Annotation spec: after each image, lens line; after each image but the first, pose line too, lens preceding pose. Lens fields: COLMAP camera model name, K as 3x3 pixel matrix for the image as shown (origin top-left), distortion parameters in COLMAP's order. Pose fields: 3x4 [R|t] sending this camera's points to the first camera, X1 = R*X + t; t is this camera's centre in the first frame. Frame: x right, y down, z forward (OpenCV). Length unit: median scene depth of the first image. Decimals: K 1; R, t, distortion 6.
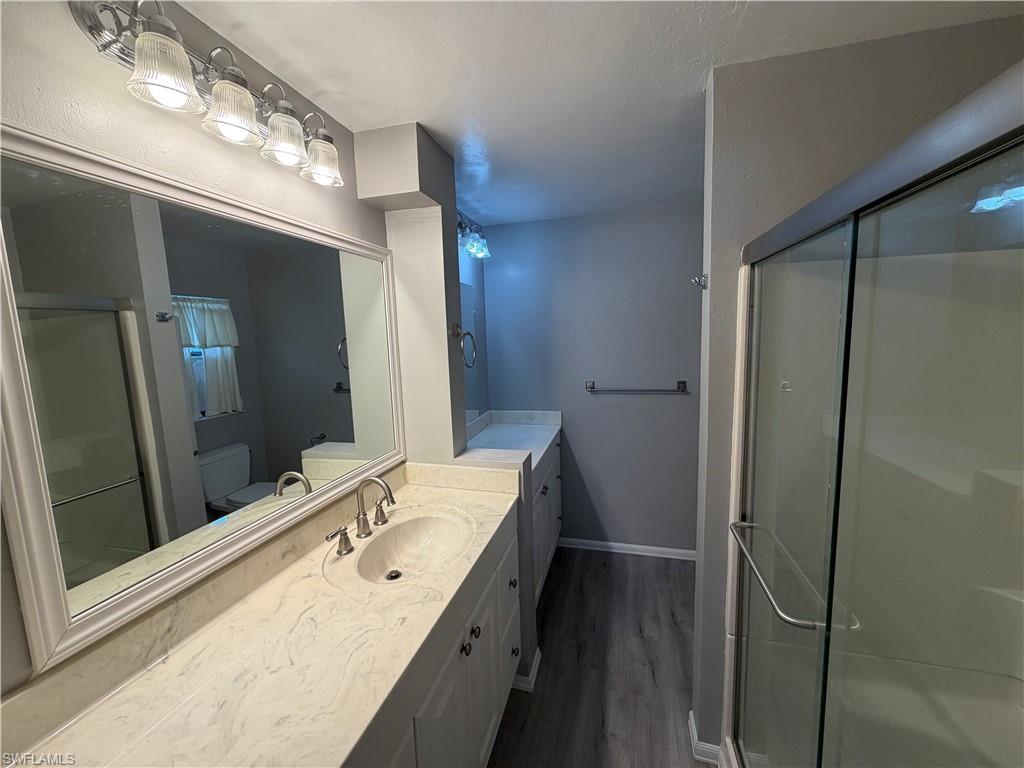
lens RADIAL K [[408.5, 0, 510.4], [0, 408.5, 384.7], [0, 0, 1]] dist [0.001020, 0.000011]
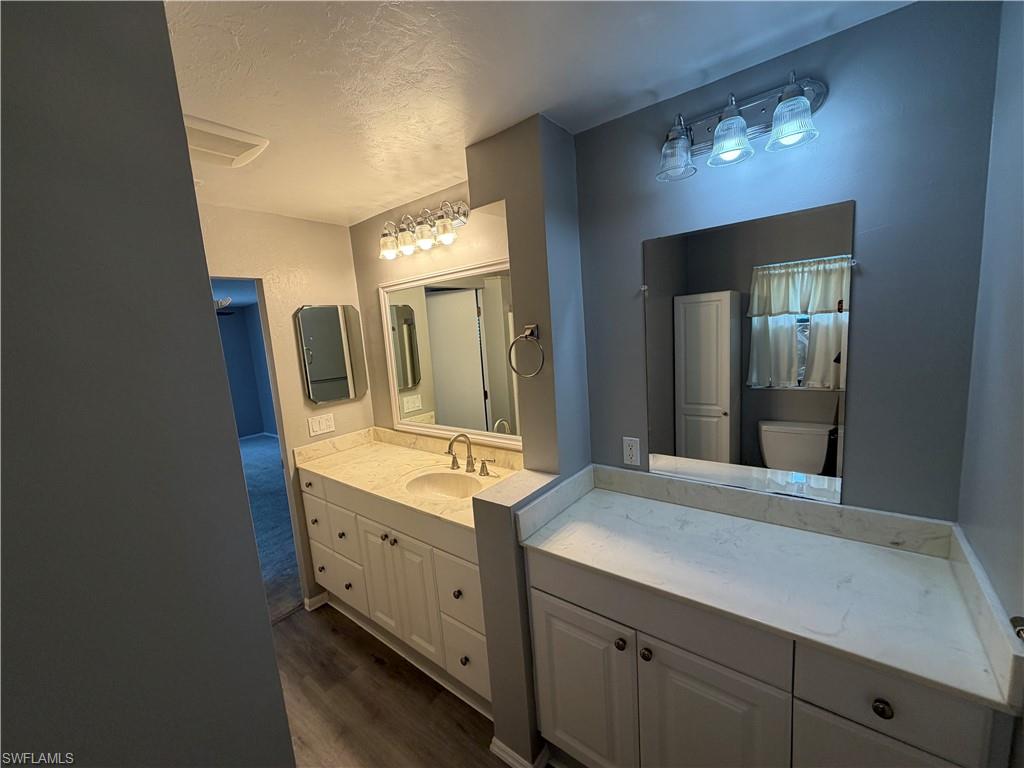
lens RADIAL K [[408.5, 0, 510.4], [0, 408.5, 384.7], [0, 0, 1]] dist [0.001020, 0.000011]
pose [[-0.385008, 0.194414, -0.902204, 0.389027], [-0.025938, 0.974895, 0.221147, -0.122639], [0.922549, 0.108545, -0.370300, 0.732448]]
